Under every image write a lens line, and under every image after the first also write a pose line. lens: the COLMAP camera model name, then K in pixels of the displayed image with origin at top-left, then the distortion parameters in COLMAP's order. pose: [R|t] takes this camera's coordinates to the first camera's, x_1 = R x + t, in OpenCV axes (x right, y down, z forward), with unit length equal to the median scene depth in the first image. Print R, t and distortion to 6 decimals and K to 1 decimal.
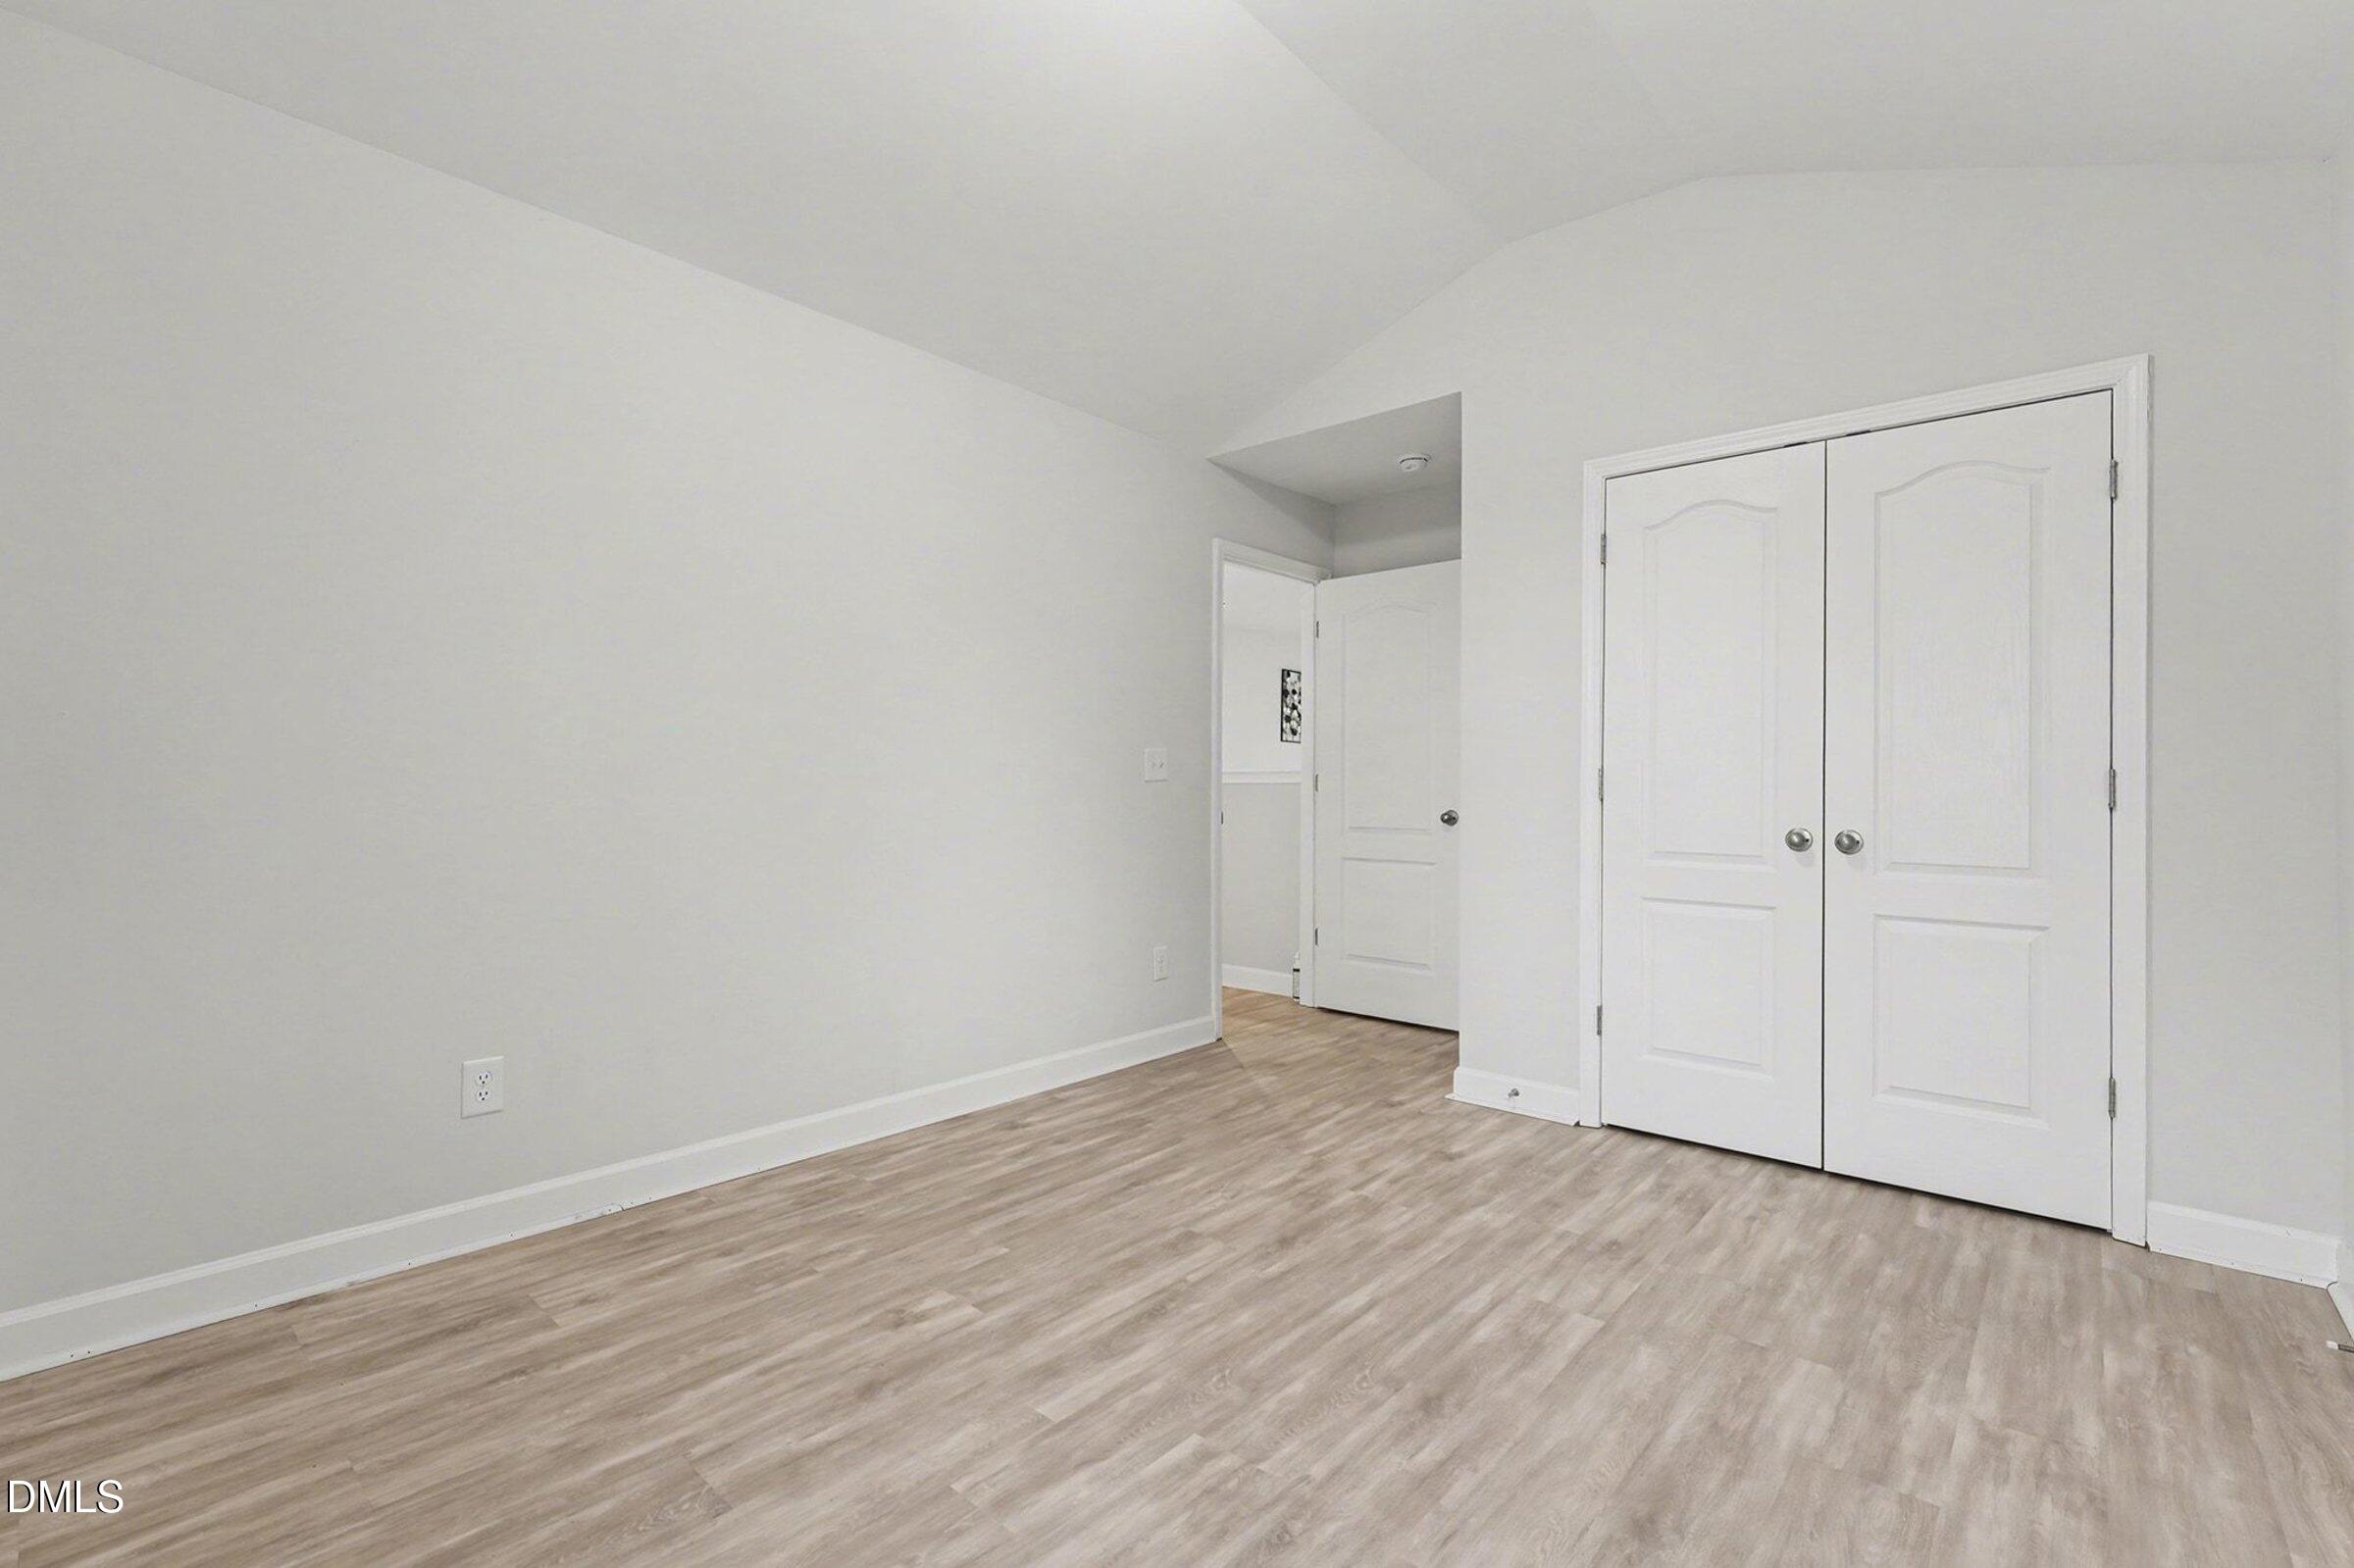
lens RADIAL K [[1087.6, 0, 1177.0], [0, 1087.6, 784.0], [0, 0, 1]] dist [-0.003616, -0.000479]
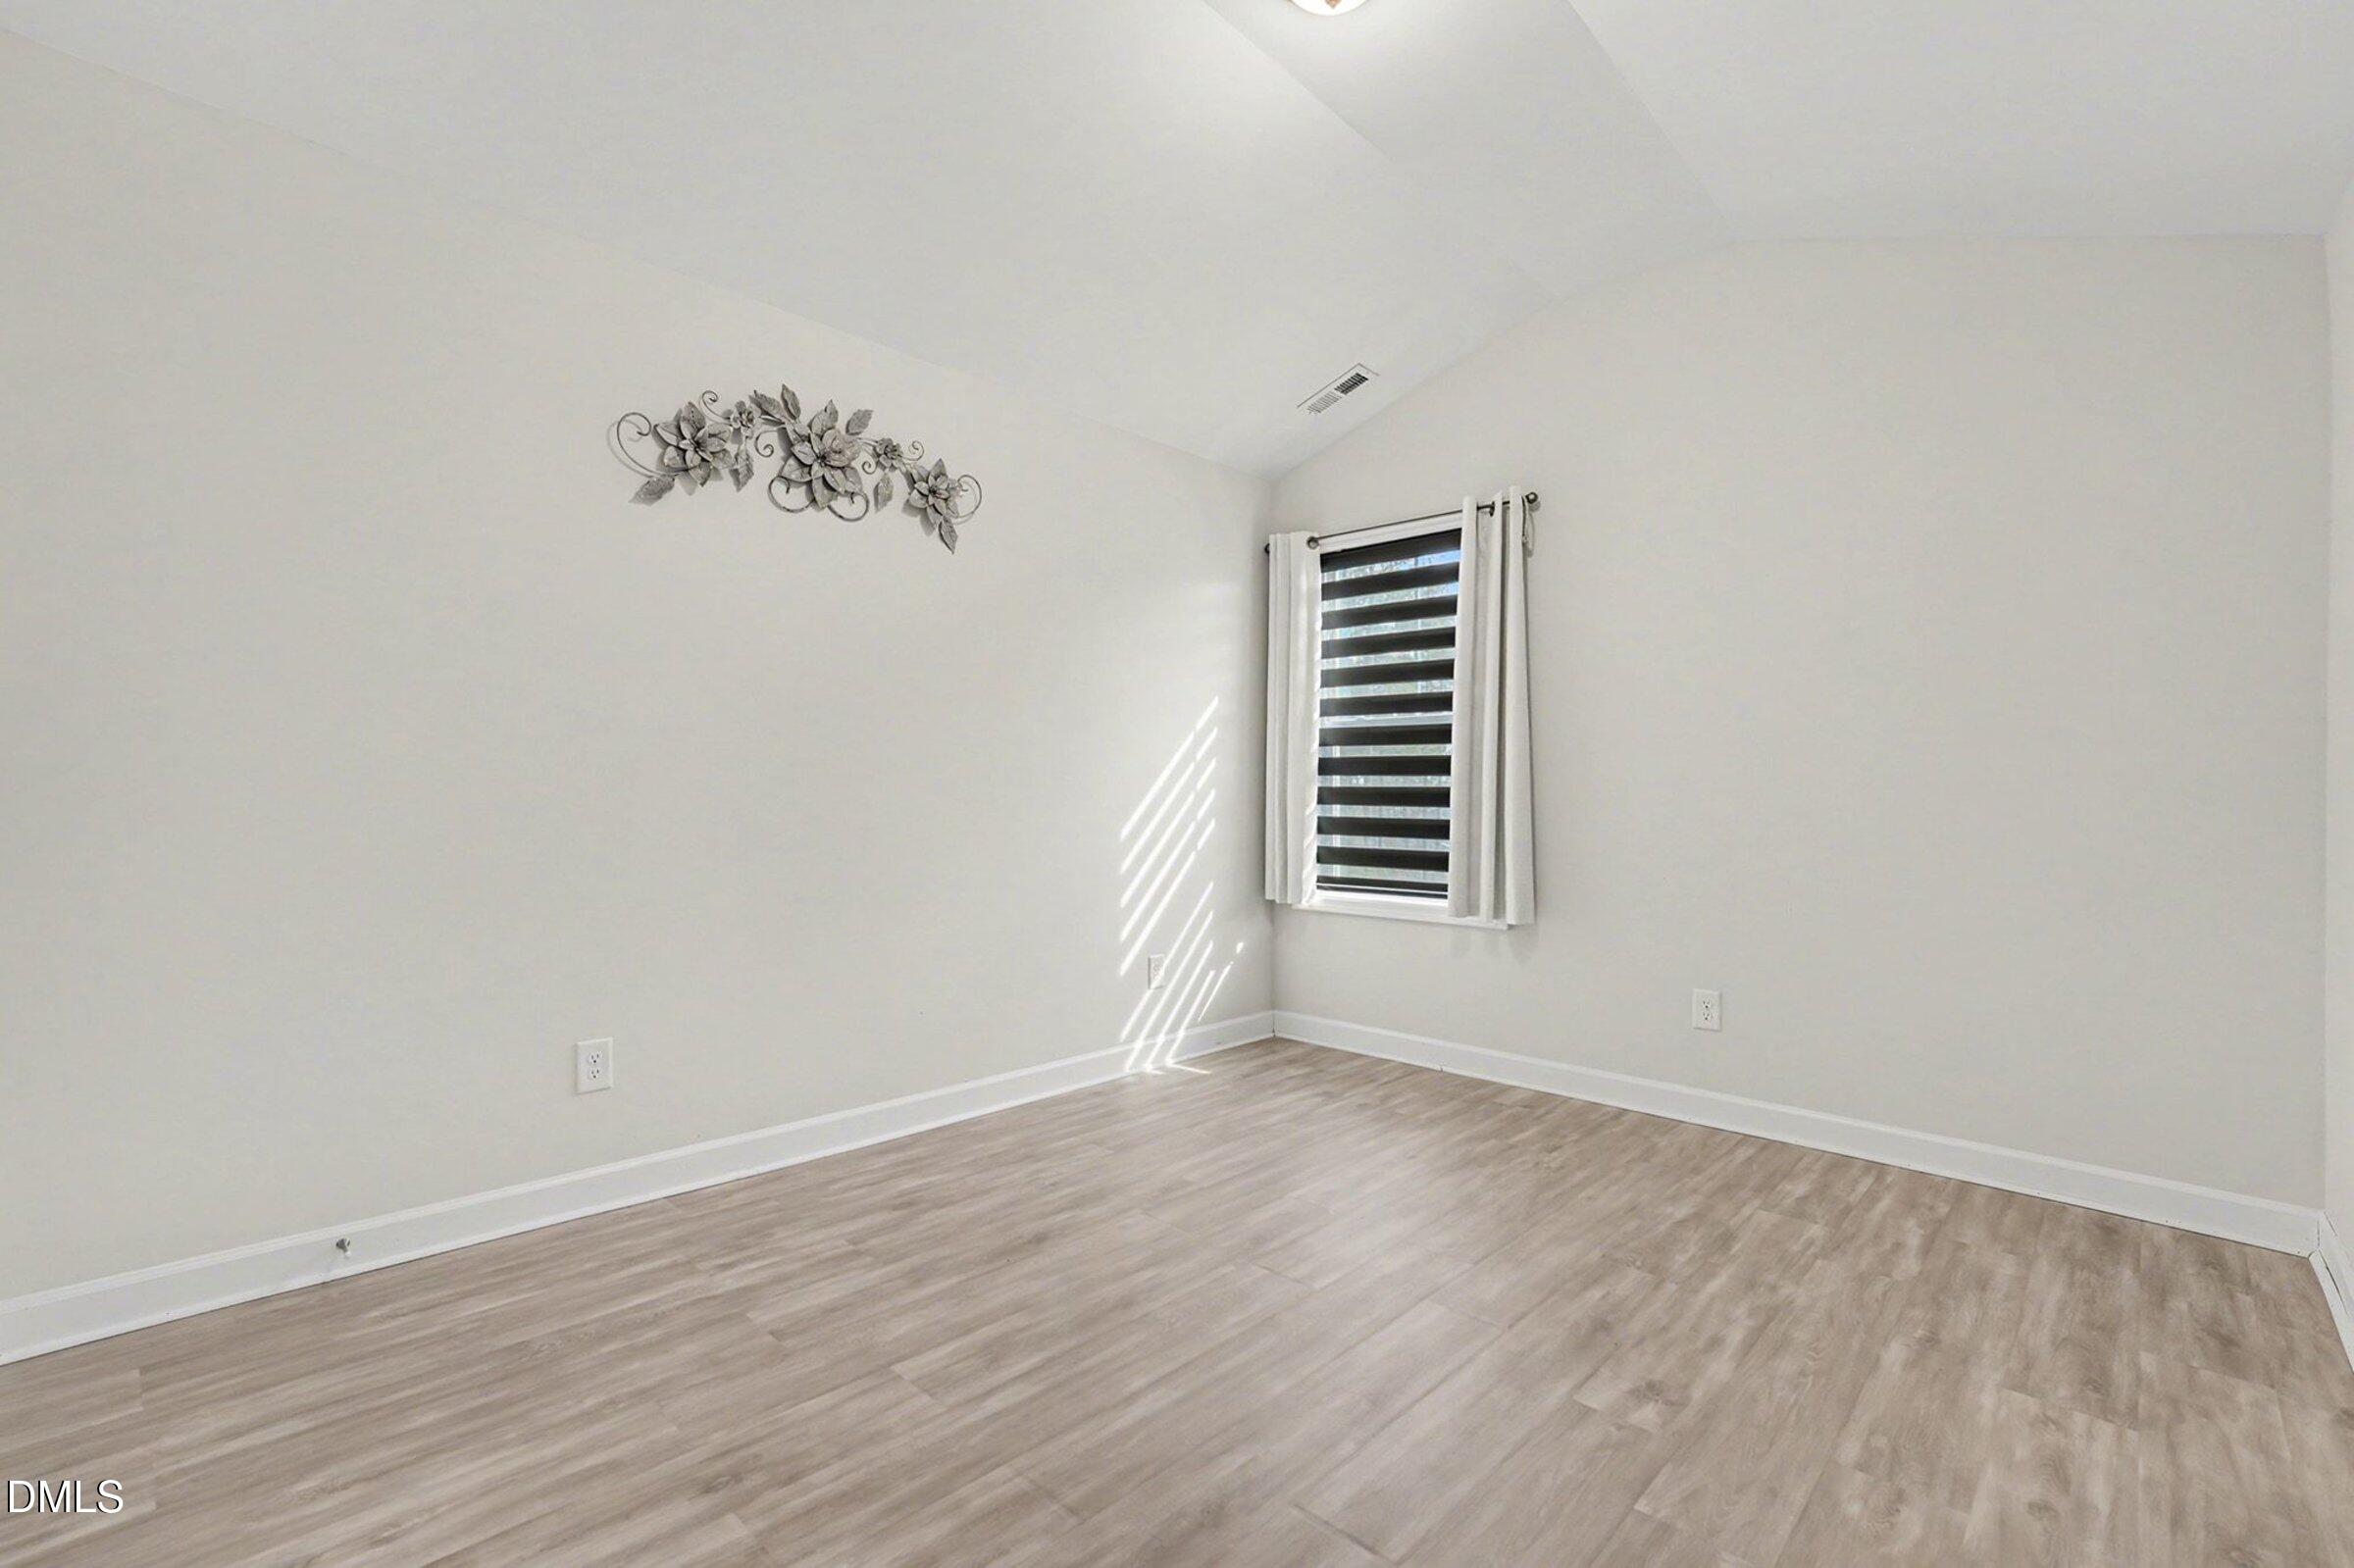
lens RADIAL K [[1087.6, 0, 1177.0], [0, 1087.6, 784.0], [0, 0, 1]] dist [-0.003616, -0.000479]
pose [[-0.999196, -0.024202, 0.031958, 0.143000], [-0.024562, 0.999639, -0.010923, 0.001041], [-0.031682, -0.011699, -0.999430, 2.096310]]
